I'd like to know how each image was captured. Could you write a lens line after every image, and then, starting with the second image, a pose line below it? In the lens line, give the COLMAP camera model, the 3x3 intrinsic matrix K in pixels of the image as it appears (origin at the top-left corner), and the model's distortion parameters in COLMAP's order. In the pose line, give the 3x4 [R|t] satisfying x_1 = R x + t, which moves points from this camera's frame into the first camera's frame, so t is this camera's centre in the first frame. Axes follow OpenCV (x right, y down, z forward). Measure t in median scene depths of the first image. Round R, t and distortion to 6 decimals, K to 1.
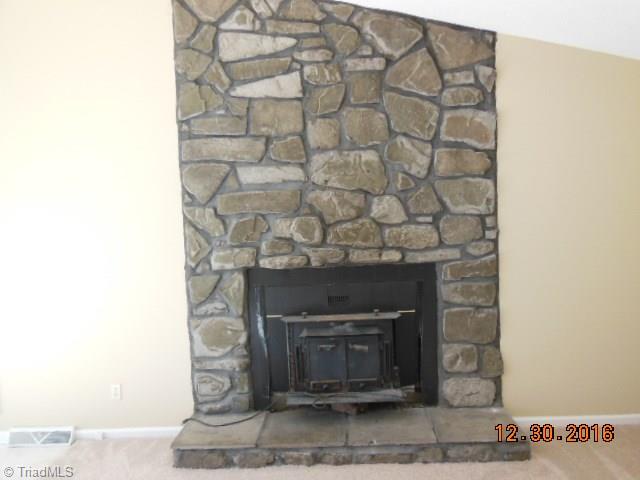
lens RADIAL K [[472.8, 0, 320.6], [0, 472.8, 241.2], [0, 0, 1]] dist [-0.018780, 0.019072]
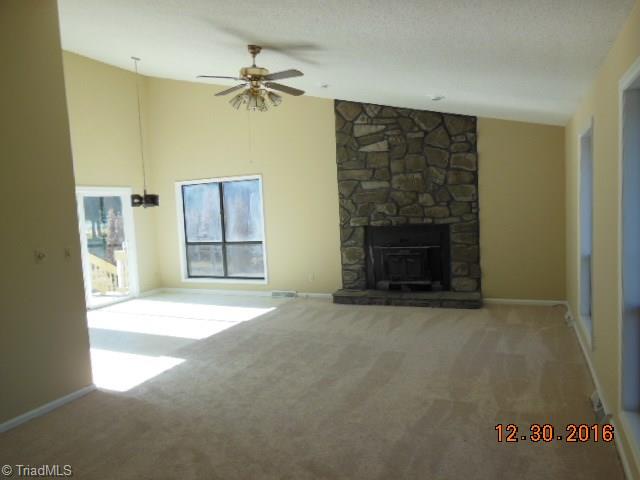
lens RADIAL K [[472.8, 0, 319.6], [0, 472.8, 240.6], [0, 0, 1]] dist [-0.018780, 0.019072]
pose [[0.927402, 0.019898, -0.373537, 0.511033], [-0.009142, 0.999492, 0.030545, 0.062230], [0.373955, -0.024913, 0.927112, -1.245780]]
